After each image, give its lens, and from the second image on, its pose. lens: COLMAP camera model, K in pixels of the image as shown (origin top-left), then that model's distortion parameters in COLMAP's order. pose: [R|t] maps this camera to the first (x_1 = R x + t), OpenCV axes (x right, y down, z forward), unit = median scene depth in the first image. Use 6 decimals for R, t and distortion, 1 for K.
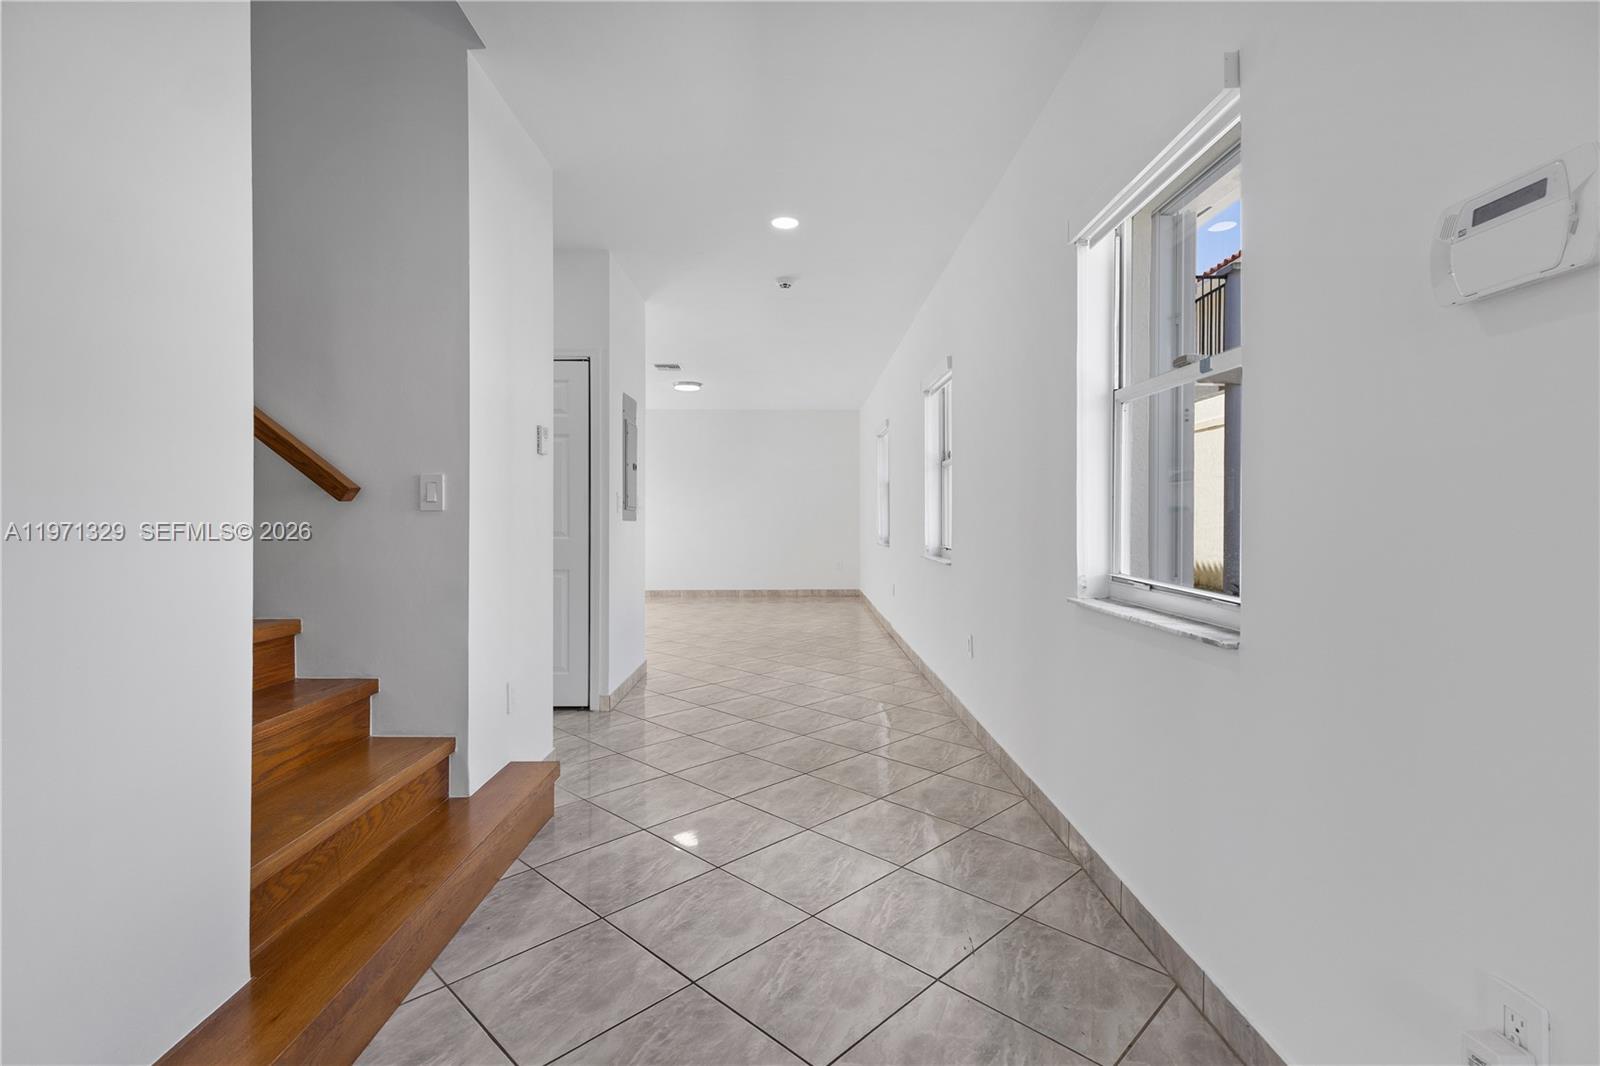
lens RADIAL K [[729.6, 0, 800.0], [0, 729.6, 533.0], [0, 0, 1]] dist [-0.000938, 0.000094]
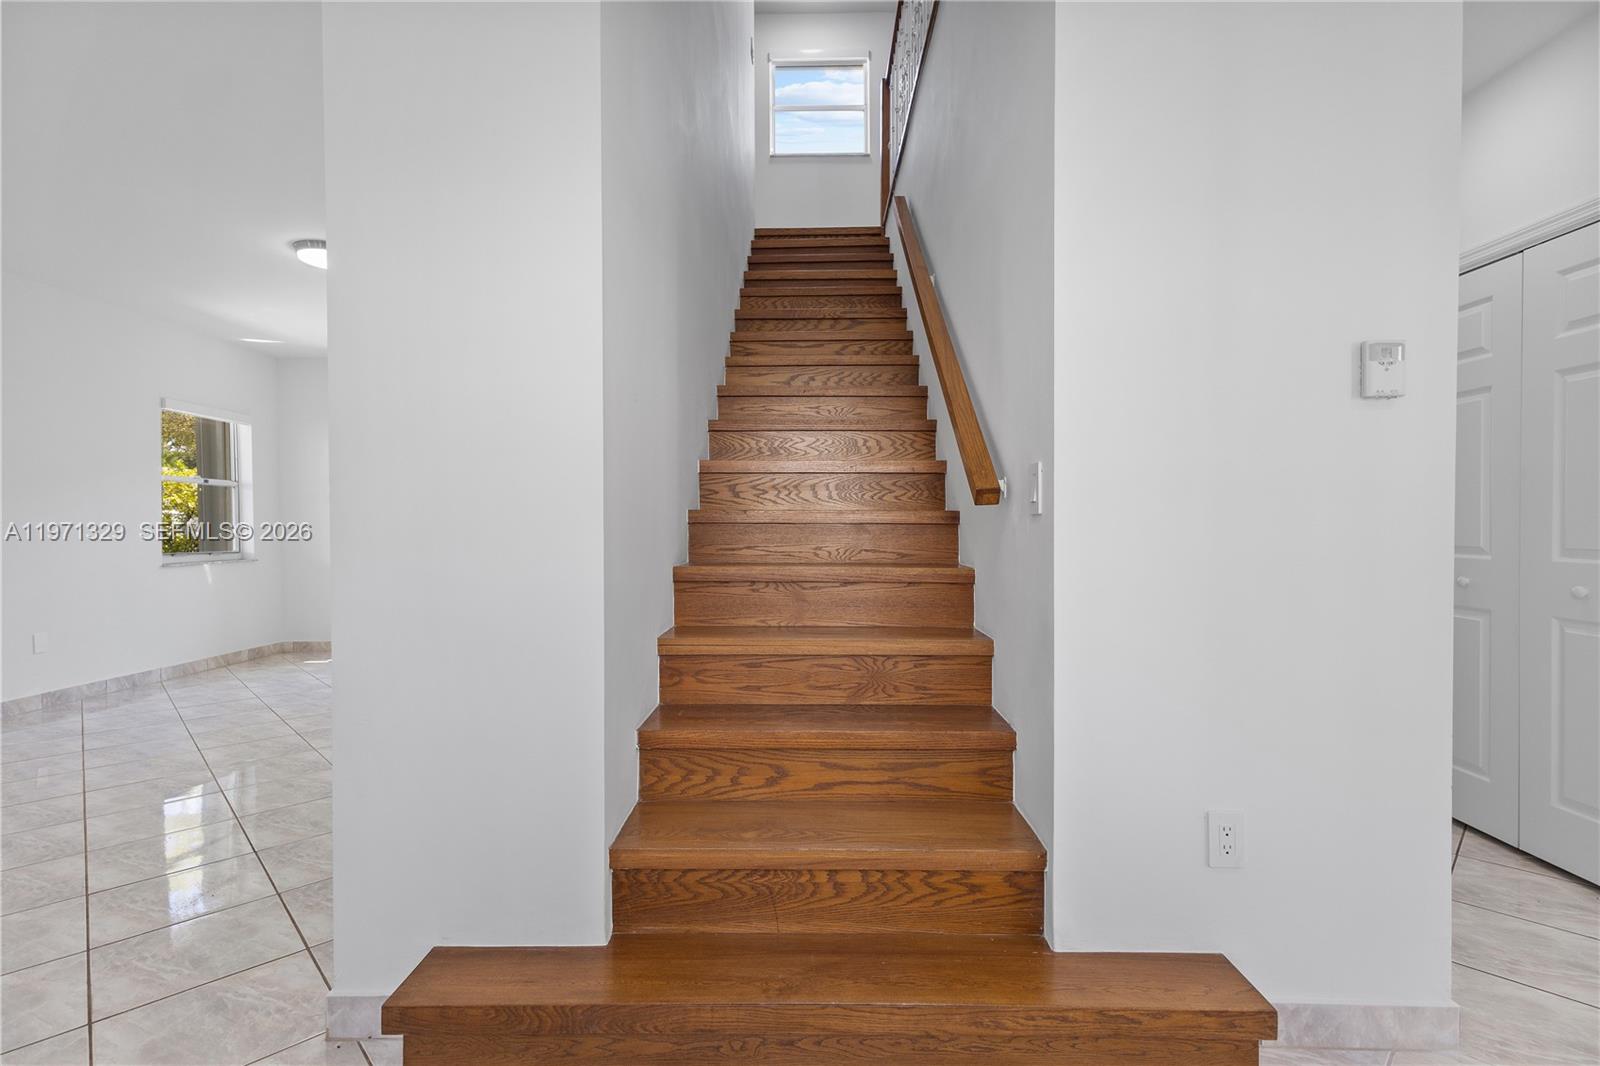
lens RADIAL K [[729.6, 0, 800.0], [0, 729.6, 533.0], [0, 0, 1]] dist [-0.000938, 0.000094]
pose [[-0.034384, 0.002415, -0.999406, 0.254374], [-0.007060, 0.999972, 0.002660, -0.014422], [0.999384, 0.007147, -0.034366, 0.986403]]
